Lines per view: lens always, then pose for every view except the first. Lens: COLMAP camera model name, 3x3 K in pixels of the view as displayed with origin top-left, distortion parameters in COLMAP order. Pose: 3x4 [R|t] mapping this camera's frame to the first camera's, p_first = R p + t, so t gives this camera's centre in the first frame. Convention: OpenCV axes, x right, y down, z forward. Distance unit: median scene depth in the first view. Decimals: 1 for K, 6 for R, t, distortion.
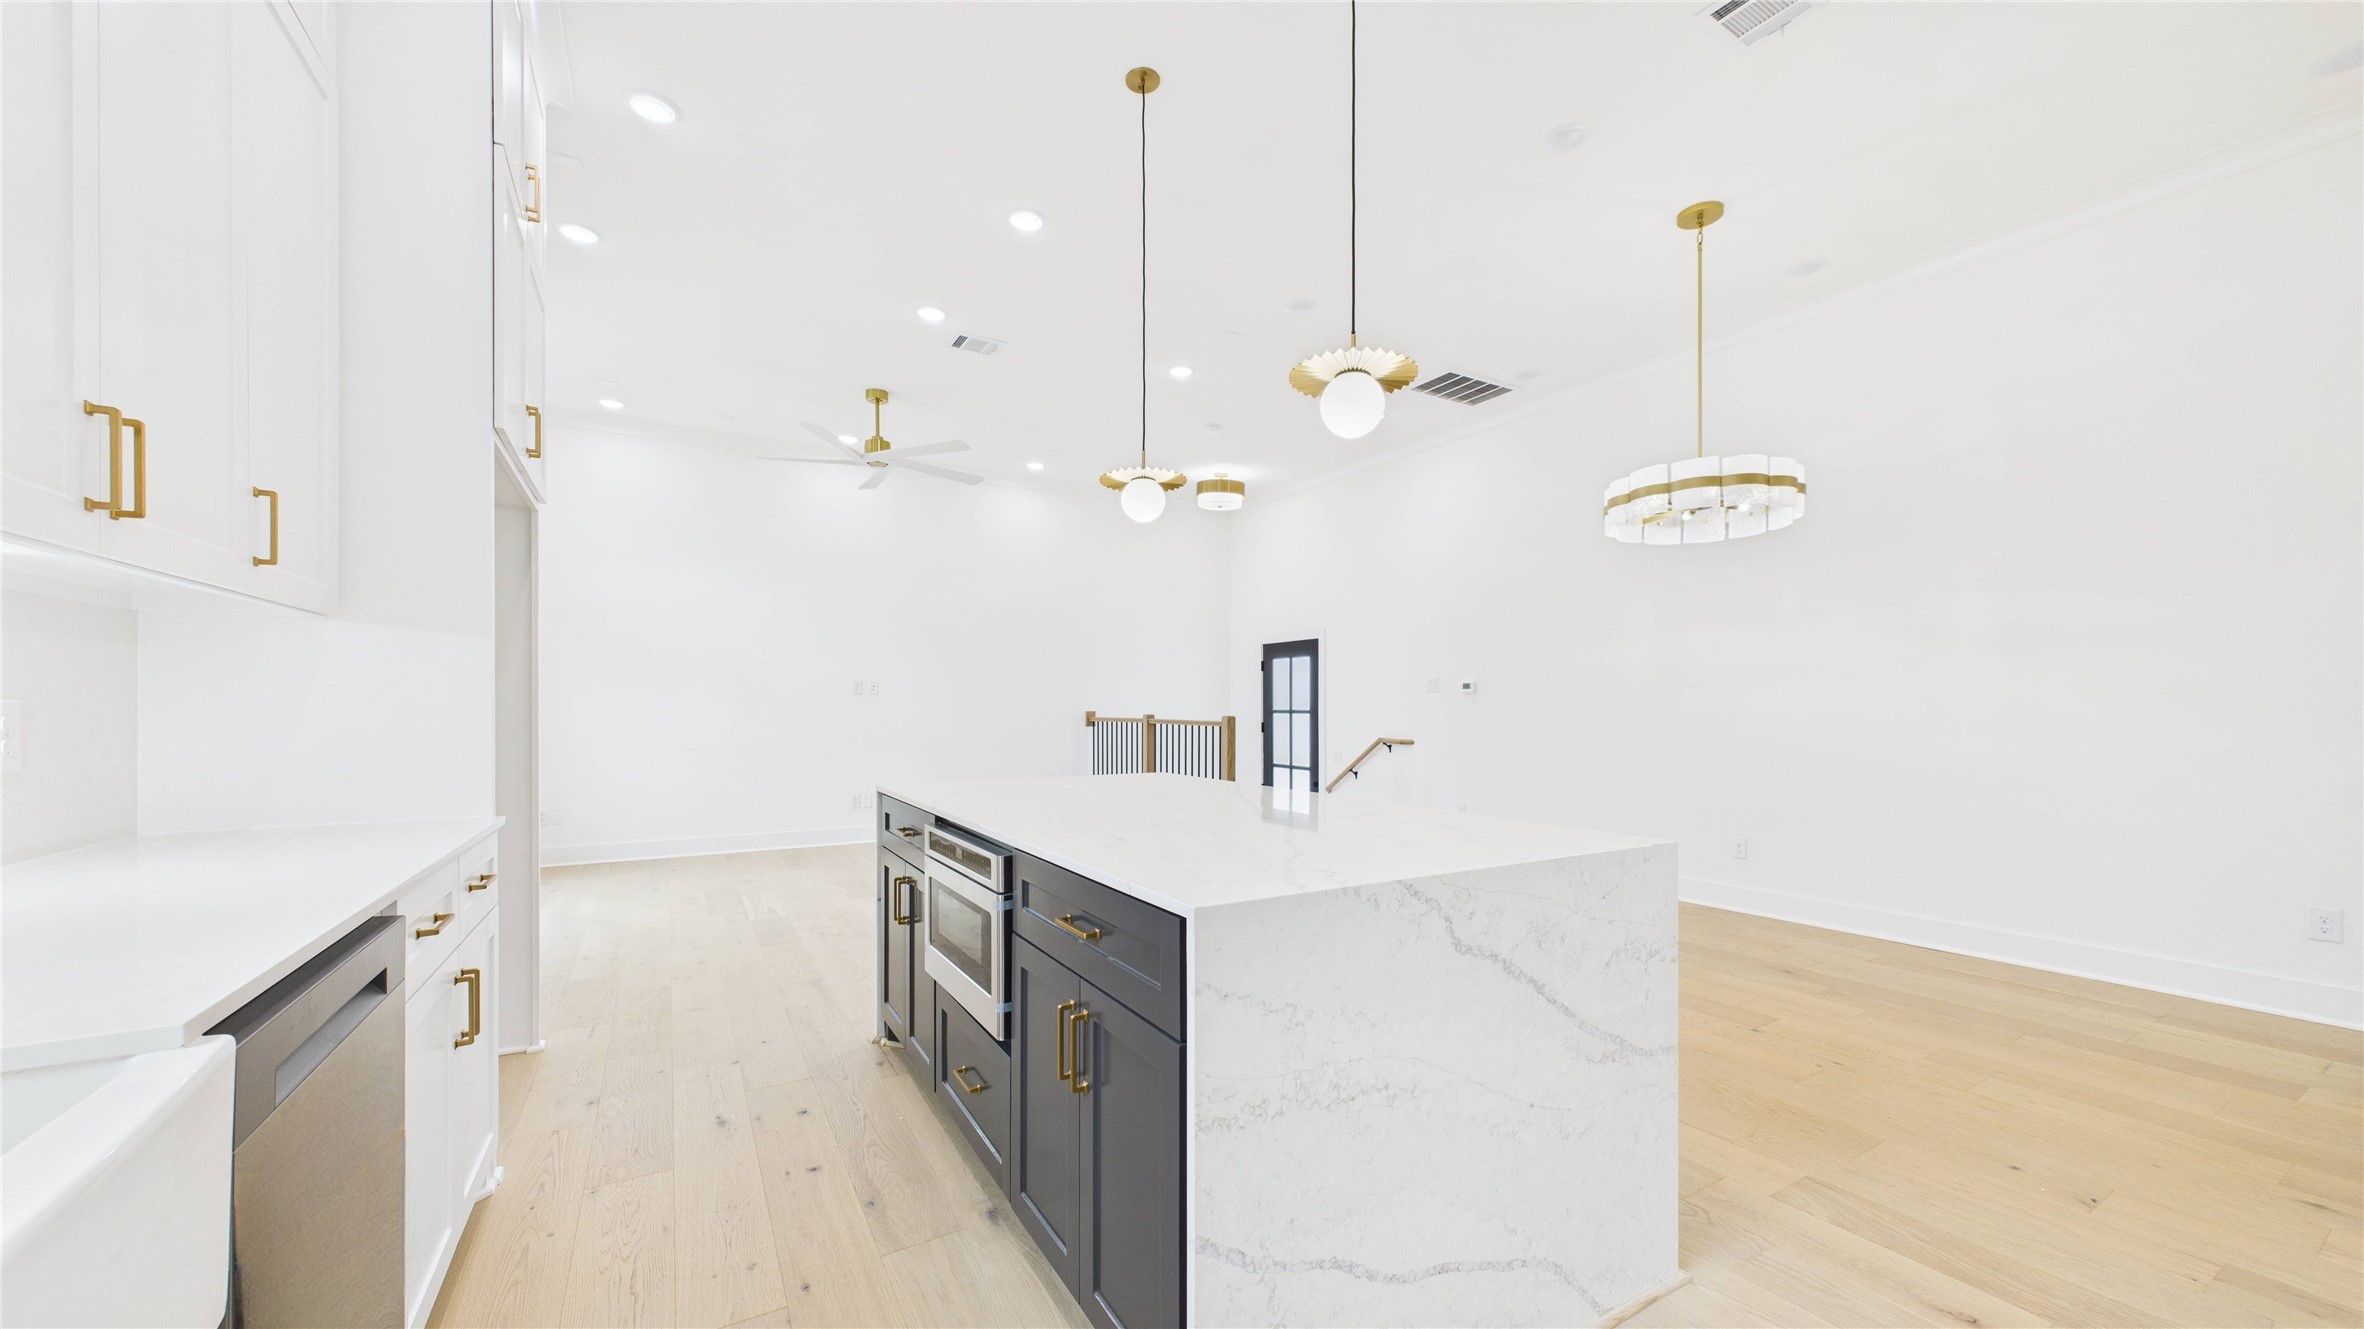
lens RADIAL K [[868.9, 0, 1185.9], [0, 868.9, 721.1], [0, 0, 1]] dist [0.001612, 0.000001]
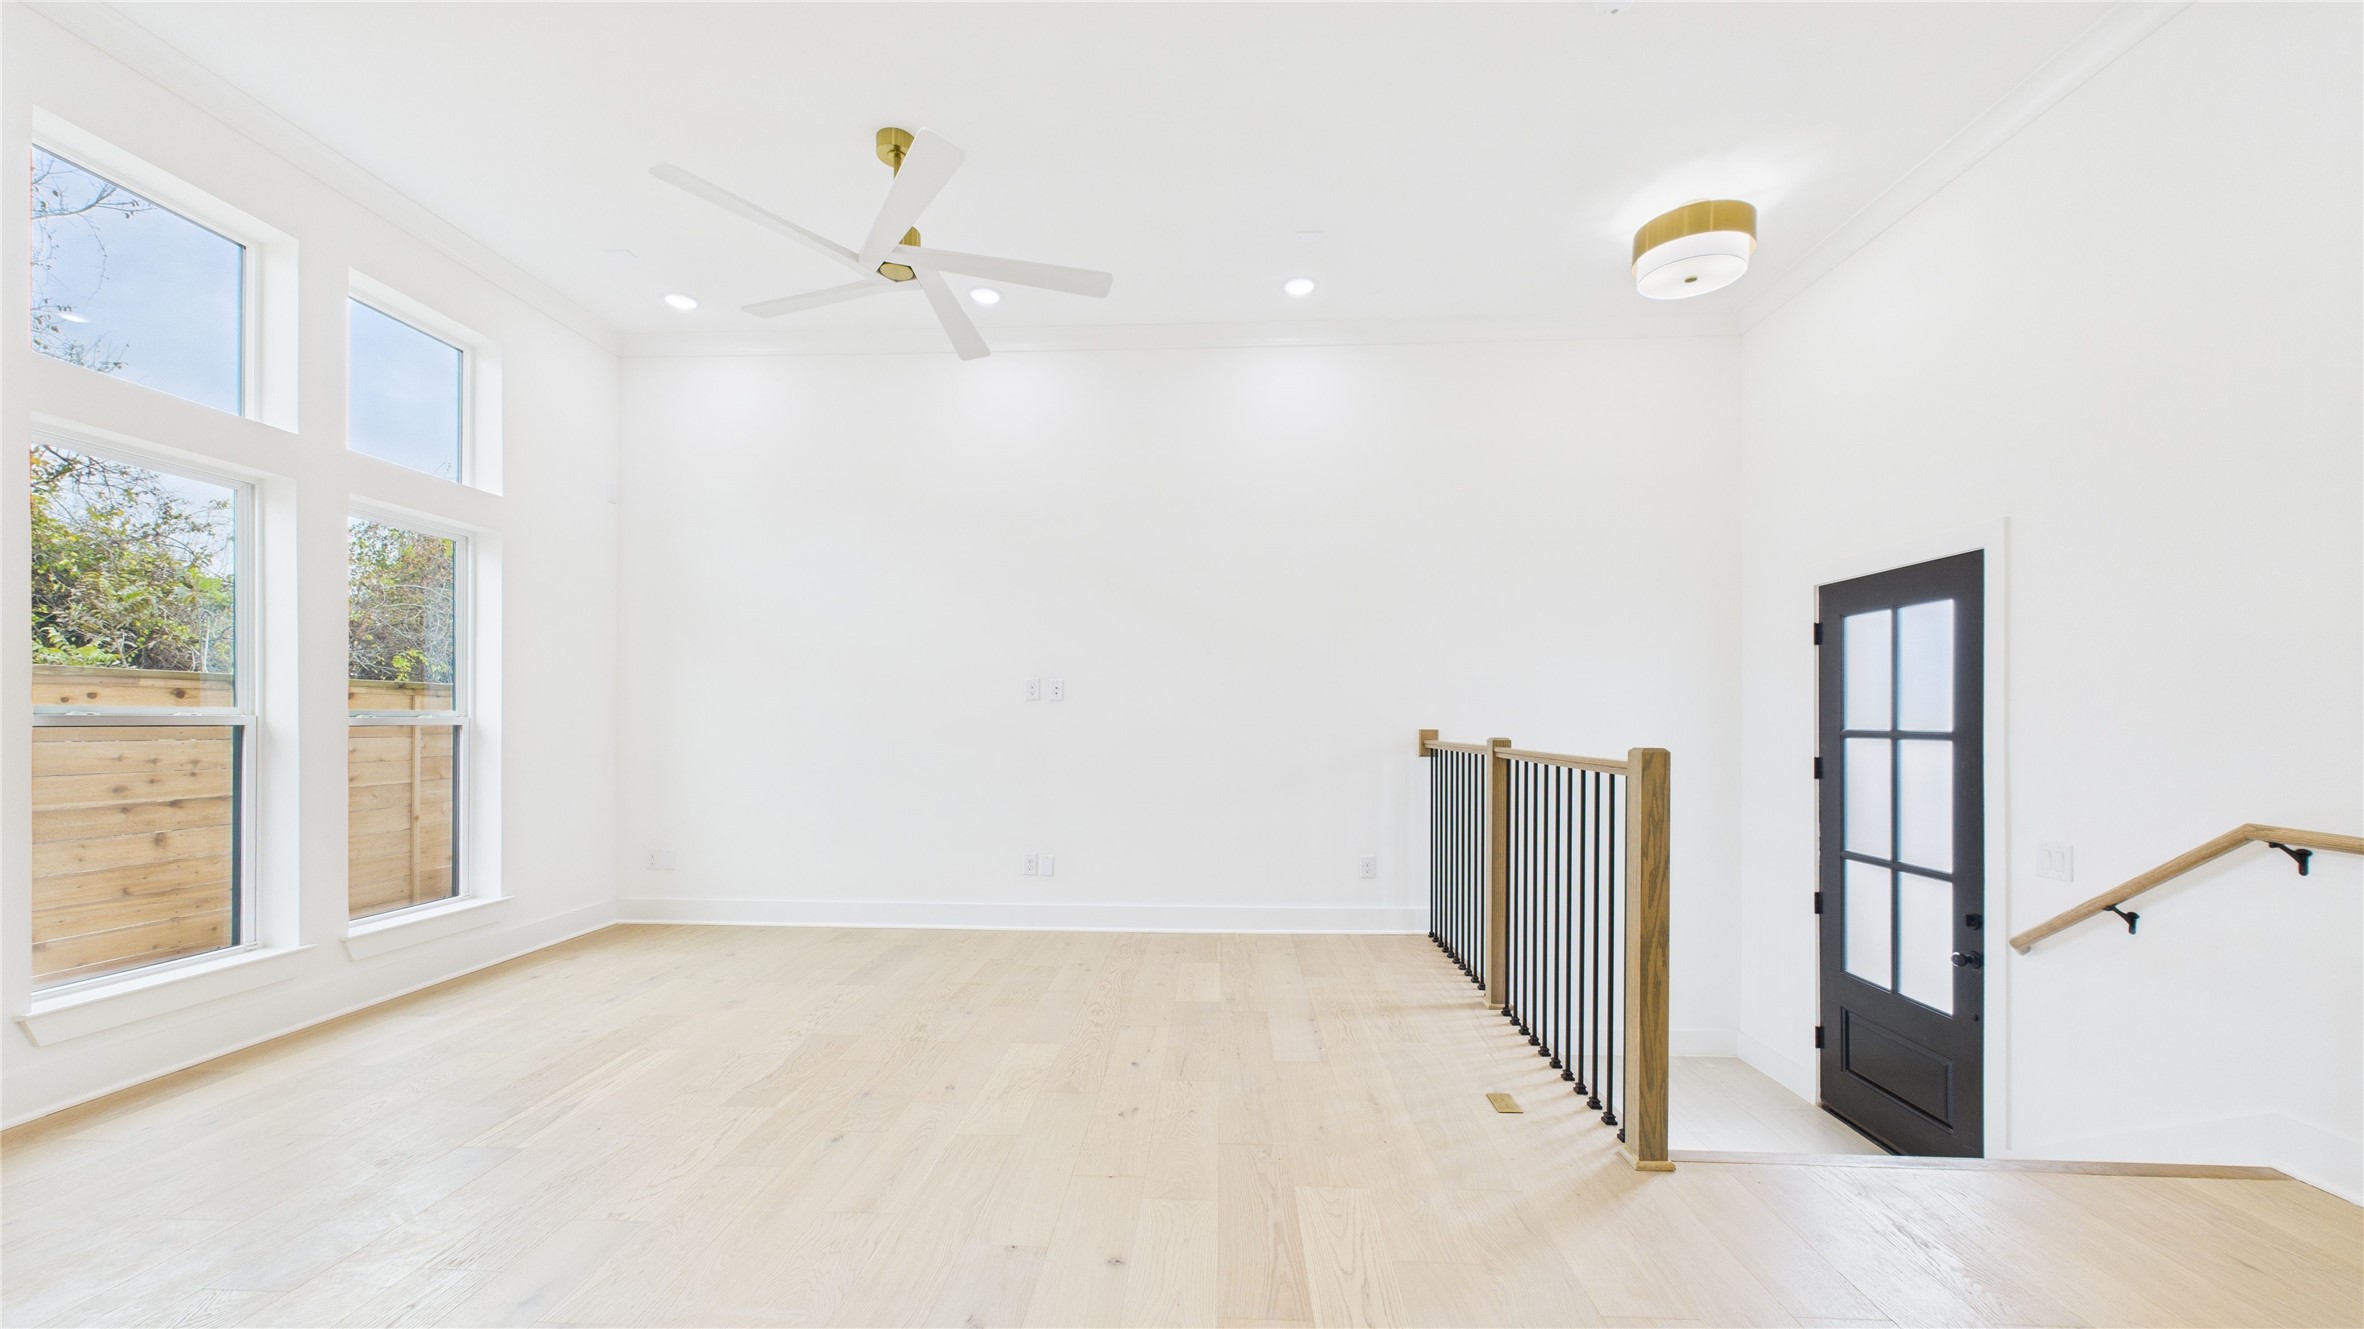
lens RADIAL K [[868.9, 0, 1185.9], [0, 868.9, 721.1], [0, 0, 1]] dist [0.001612, 0.000001]
pose [[0.834186, 0.003986, -0.551469, 0.070011], [-0.013460, 0.999823, -0.013134, -0.007867], [0.551319, 0.018379, 0.834092, 0.480897]]
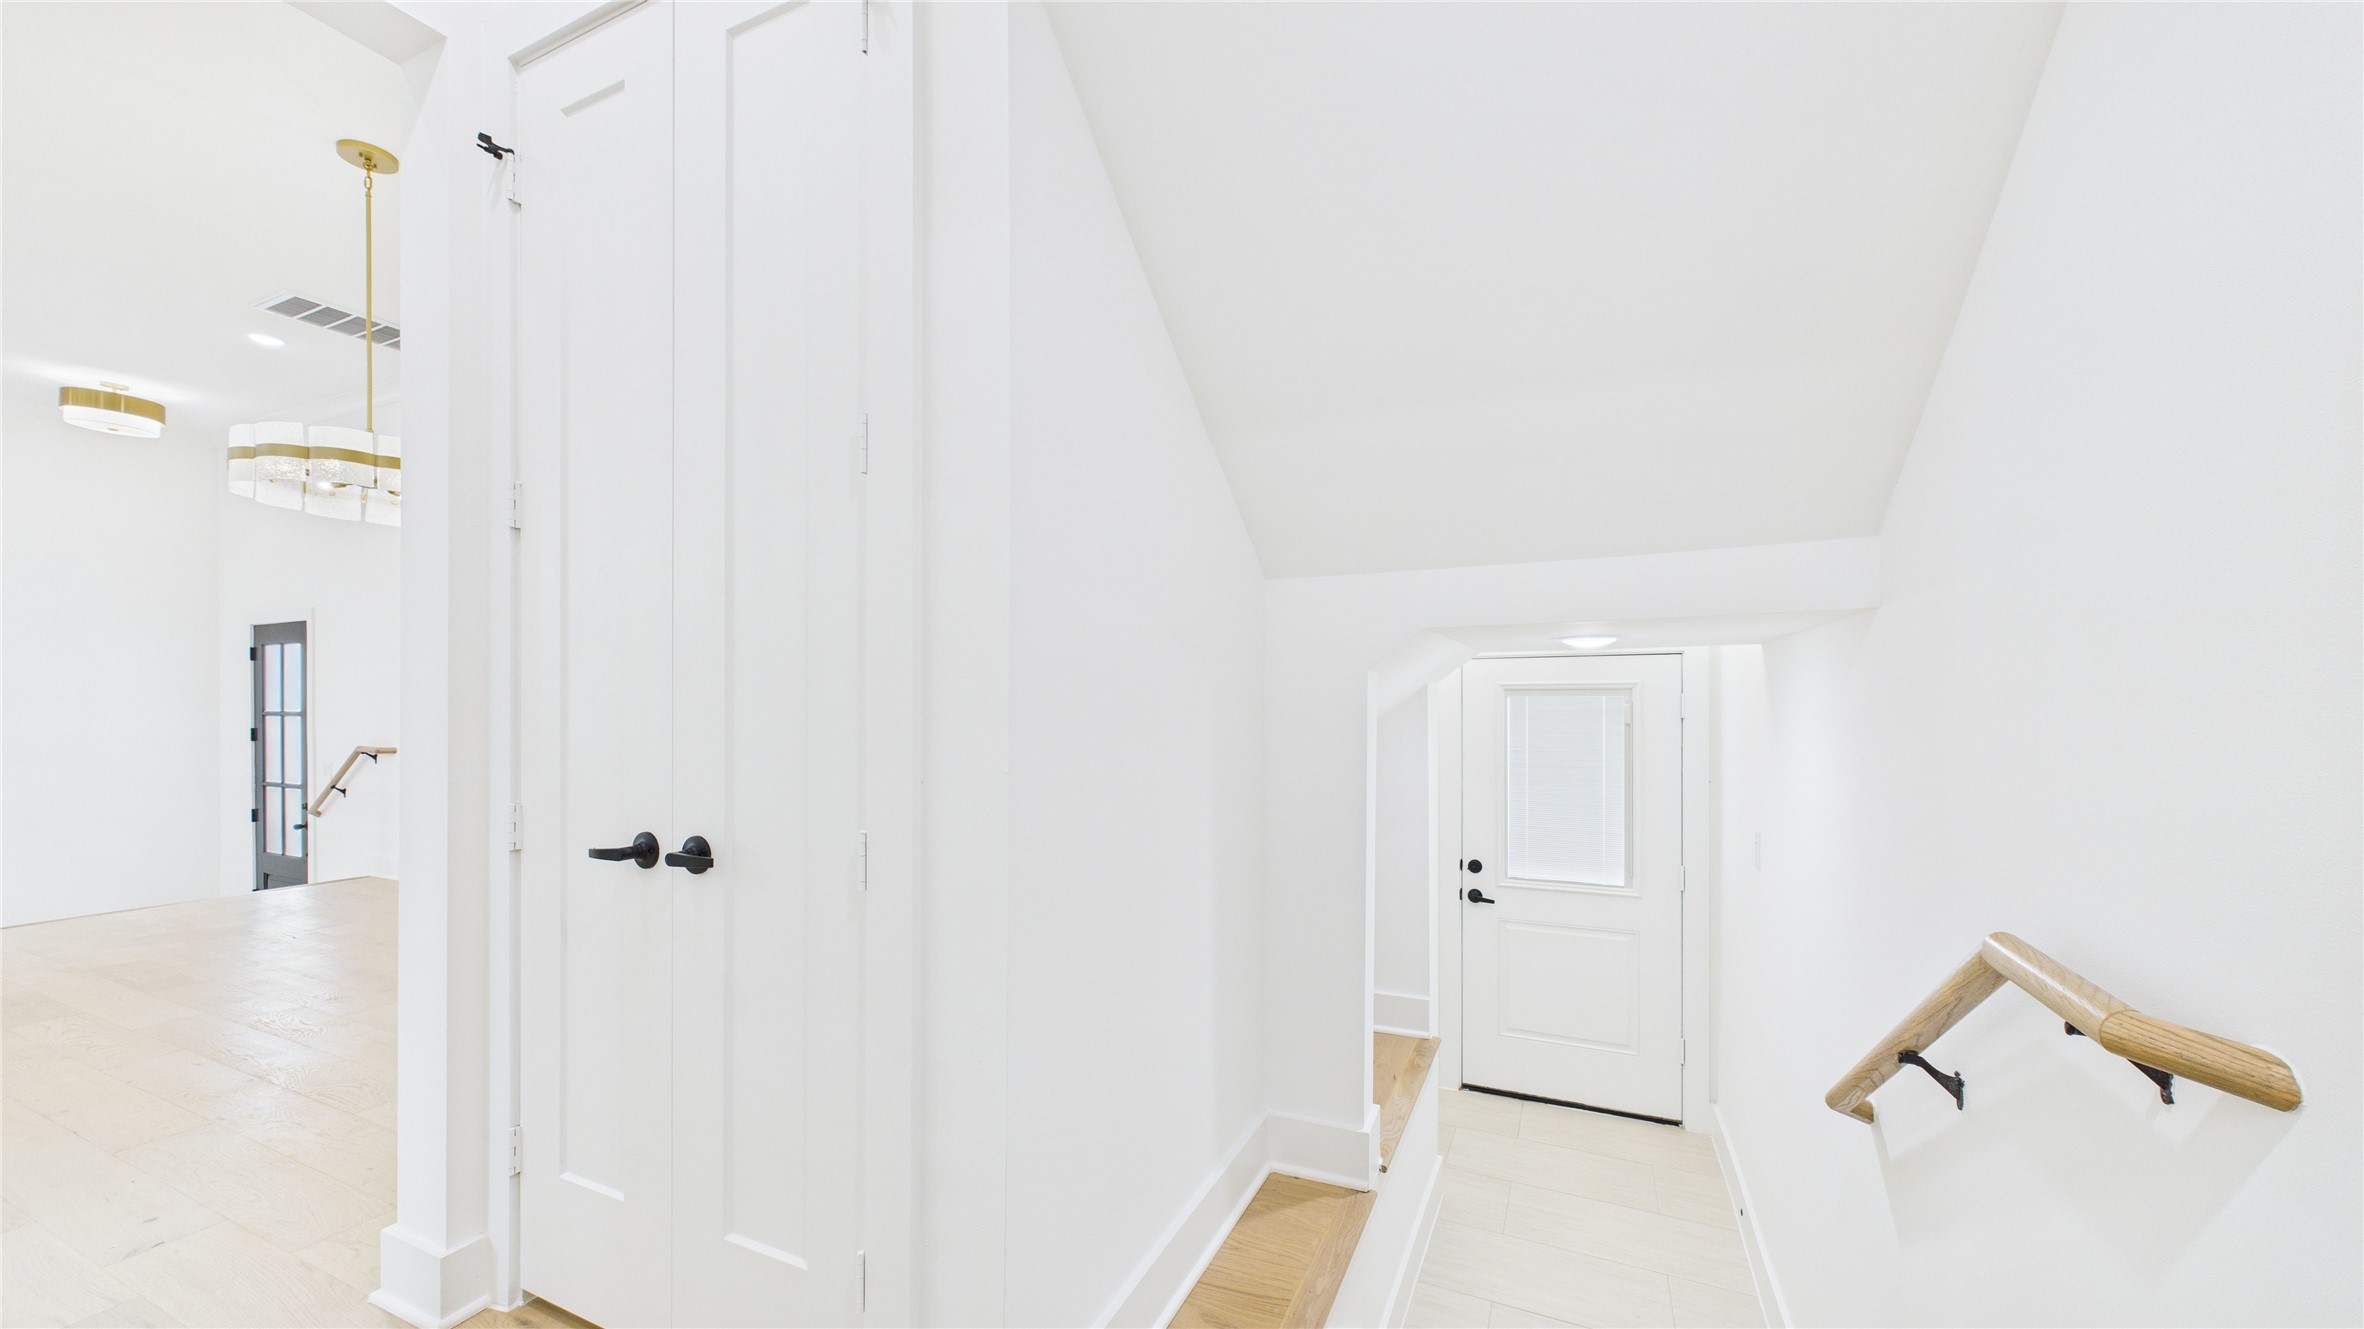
lens RADIAL K [[859.3, 0, 1192.1], [0, 859.3, 712.3], [0, 0, 1]] dist [0.000933, -0.000036]
pose [[0.821103, 0.008168, 0.570722, 0.368228], [0.002441, 0.999838, -0.017823, 0.003516], [-0.570775, 0.016028, 0.820950, -0.094334]]
